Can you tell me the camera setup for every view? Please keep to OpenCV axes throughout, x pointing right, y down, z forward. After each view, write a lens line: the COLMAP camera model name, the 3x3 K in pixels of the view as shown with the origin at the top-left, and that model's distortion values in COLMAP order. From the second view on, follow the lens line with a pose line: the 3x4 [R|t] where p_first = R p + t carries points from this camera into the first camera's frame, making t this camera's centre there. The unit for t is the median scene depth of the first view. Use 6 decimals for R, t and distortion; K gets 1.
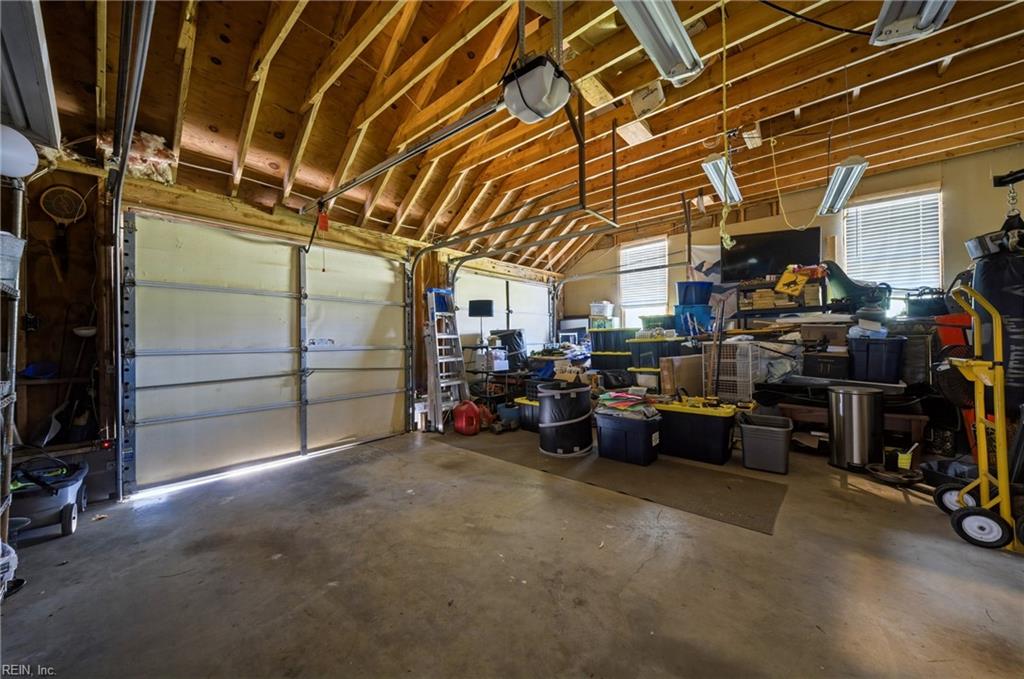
lens RADIAL K [[358.3, 0, 512.7], [0, 358.3, 338.4], [0, 0, 1]] dist [-0.001186, -0.000402]
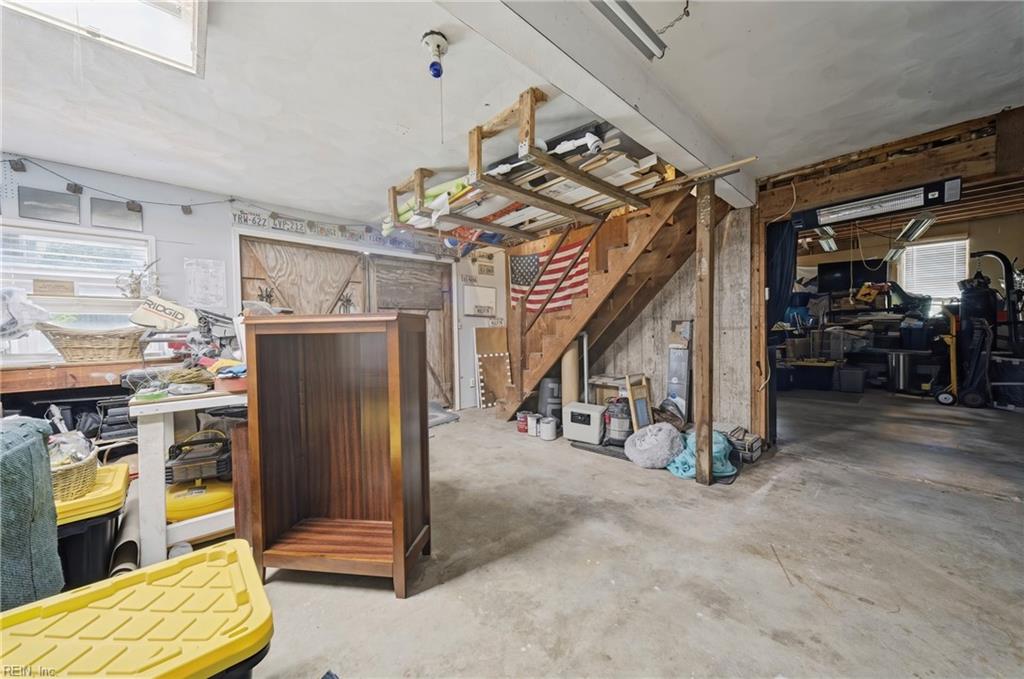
lens RADIAL K [[358.3, 0, 512.7], [0, 358.3, 338.4], [0, 0, 1]] dist [-0.001186, -0.000402]
pose [[0.993680, 0.000591, -0.112245, -0.730377], [0.001962, 0.999742, 0.022630, 0.007508], [0.112230, -0.022707, 0.993423, -0.915039]]
